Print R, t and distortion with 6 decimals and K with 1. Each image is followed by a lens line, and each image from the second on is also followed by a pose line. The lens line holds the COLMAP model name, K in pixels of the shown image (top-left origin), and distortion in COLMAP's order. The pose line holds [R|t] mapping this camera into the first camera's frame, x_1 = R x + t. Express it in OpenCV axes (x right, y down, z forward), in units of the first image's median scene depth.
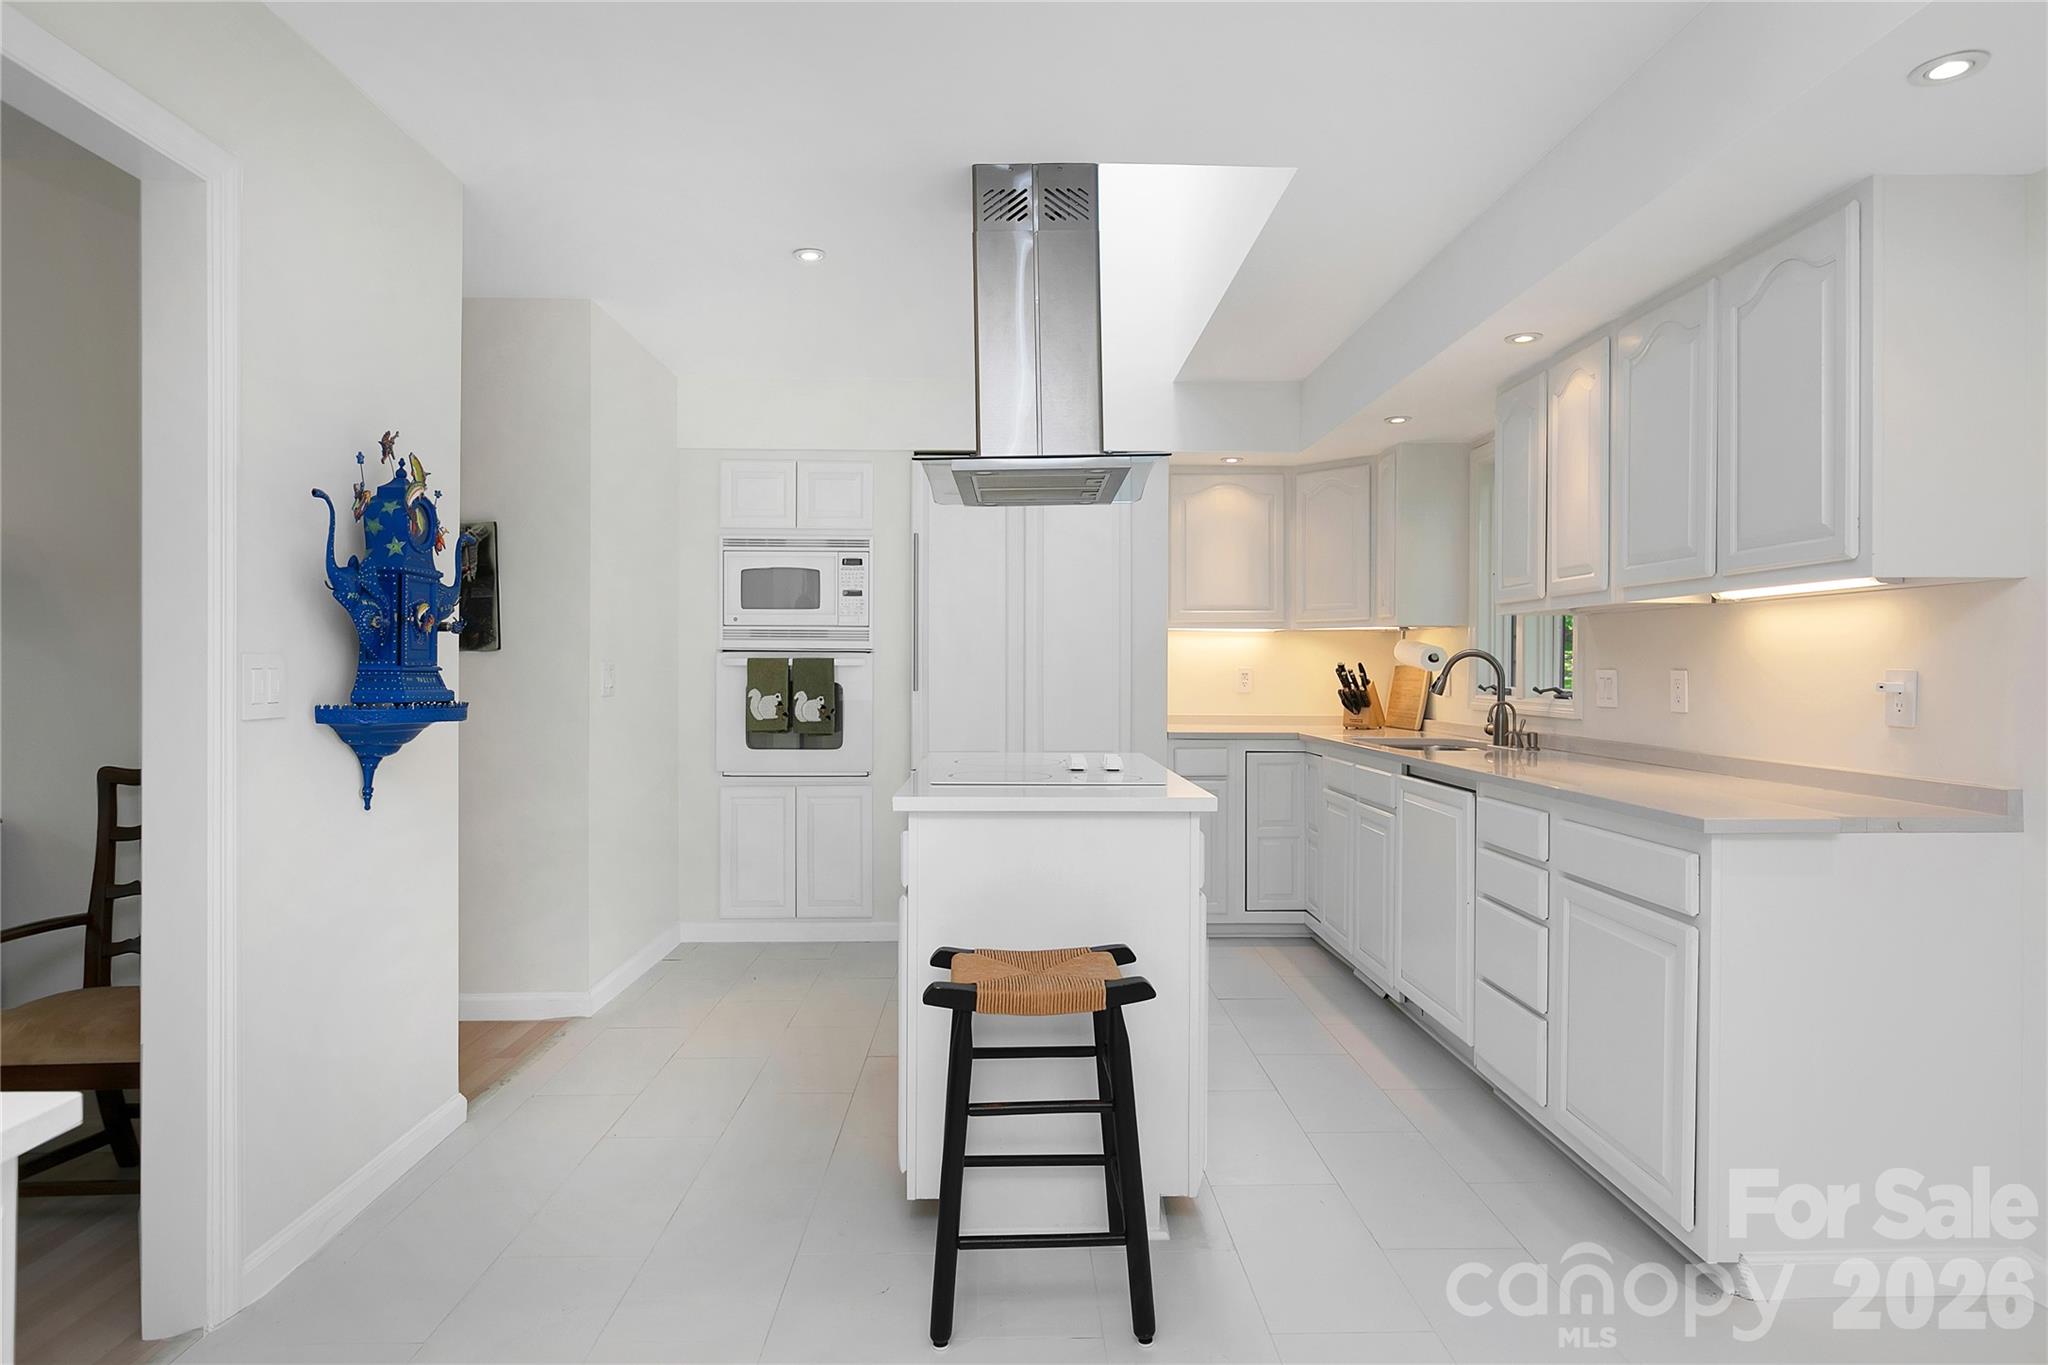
lens RADIAL K [[1077.8, 0, 1024.7], [0, 1077.8, 677.5], [0, 0, 1]] dist [-0.001622, 0.000440]
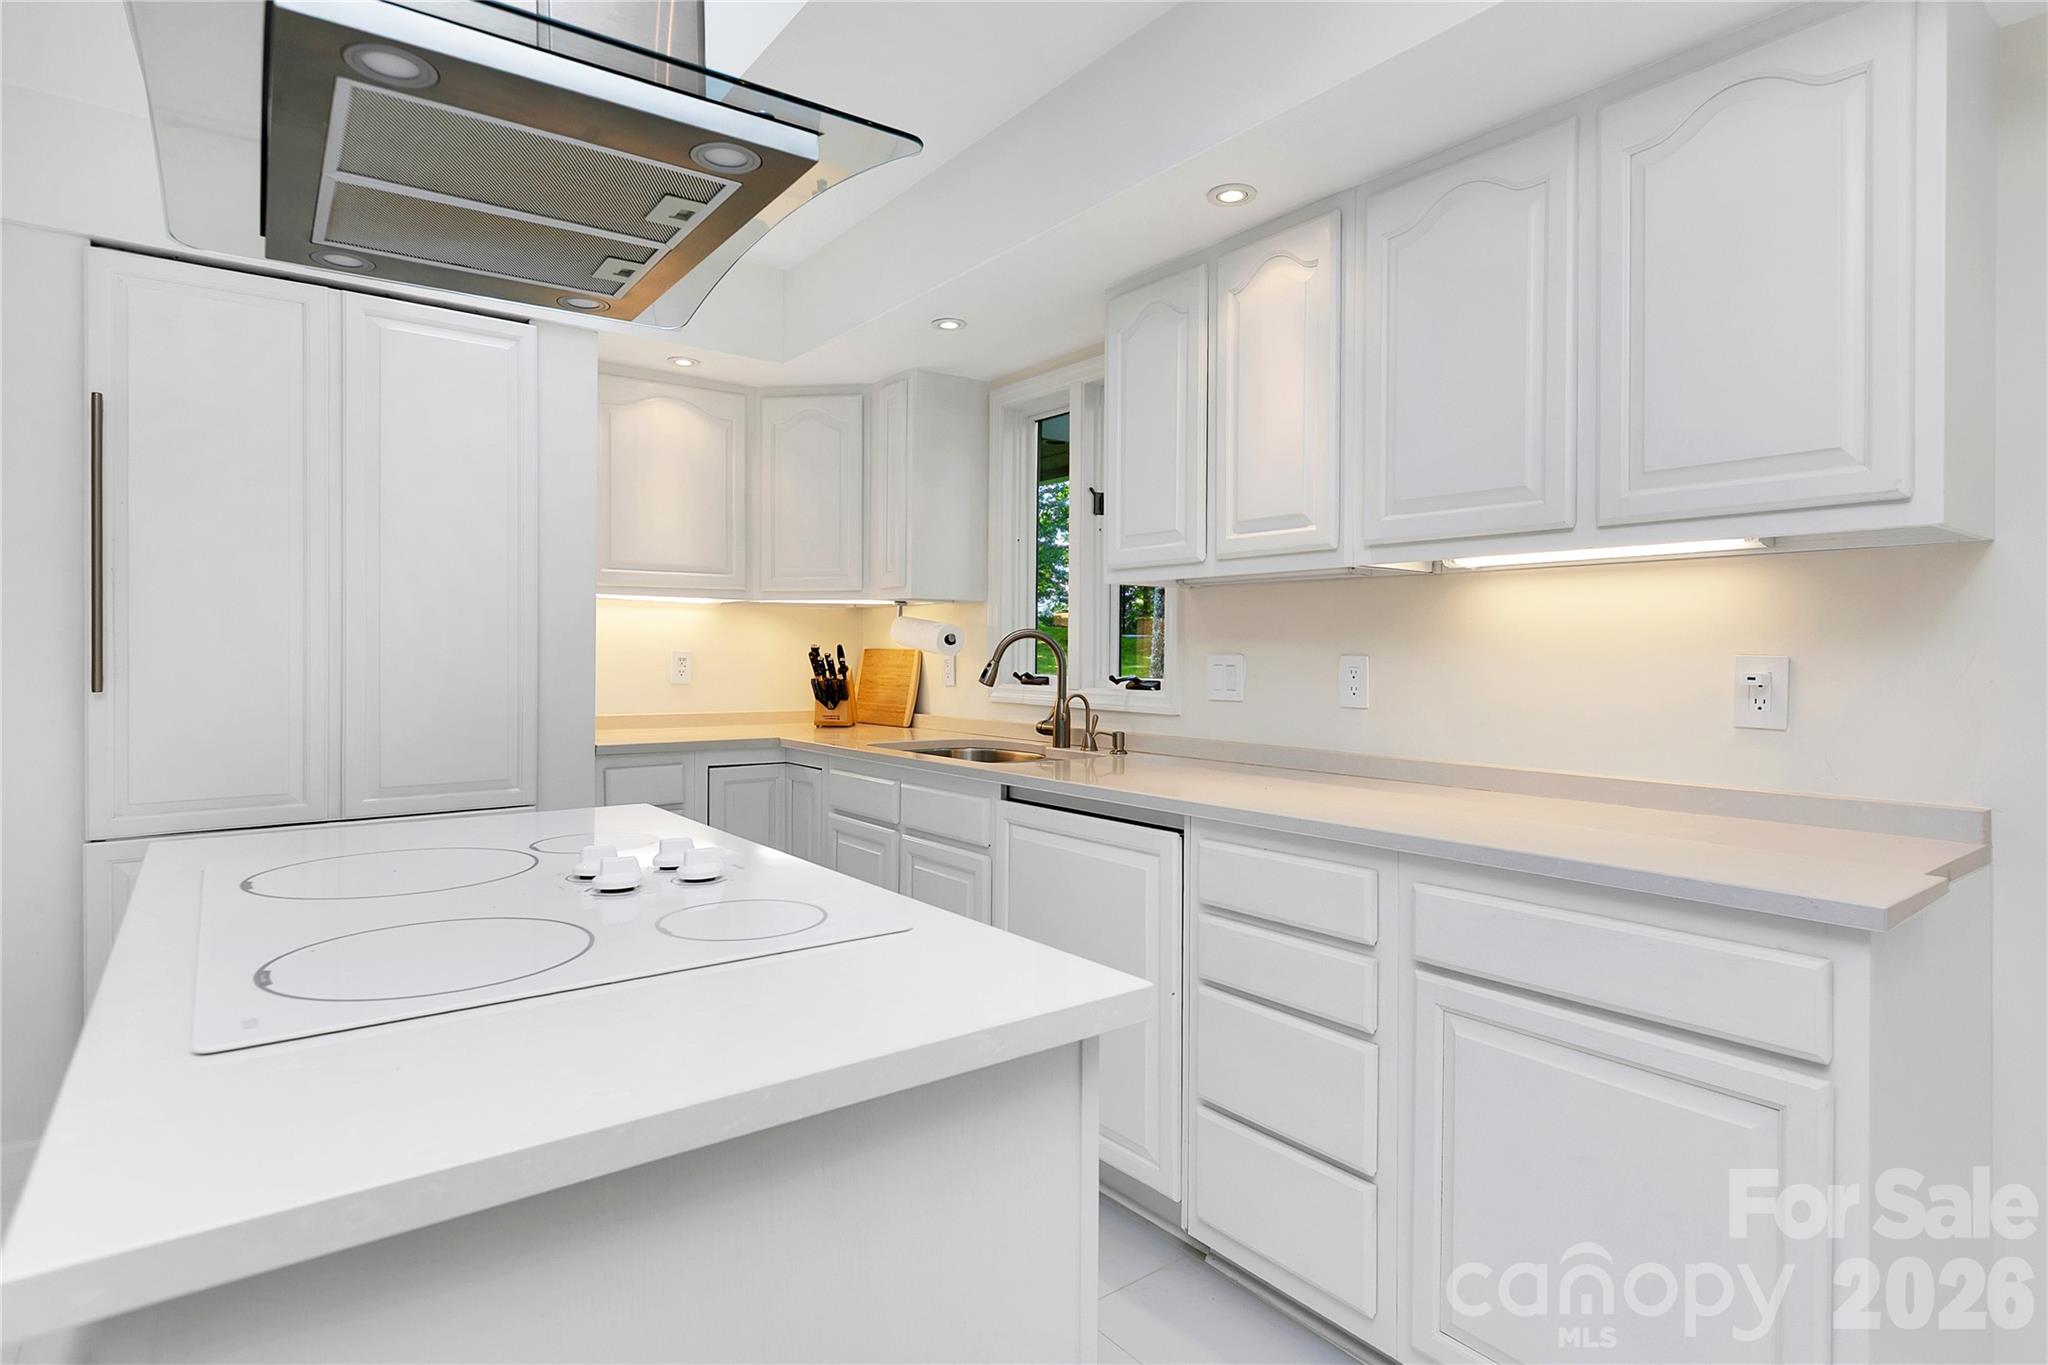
lens RADIAL K [[1077.8, 0, 1069.1], [0, 1077.8, 654.7], [0, 0, 1]] dist [-0.001622, 0.000440]
pose [[0.803136, 0.005019, 0.595775, -0.037066], [-0.000845, 0.999973, -0.007285, -0.001003], [-0.595796, 0.005347, 0.803118, 0.341715]]
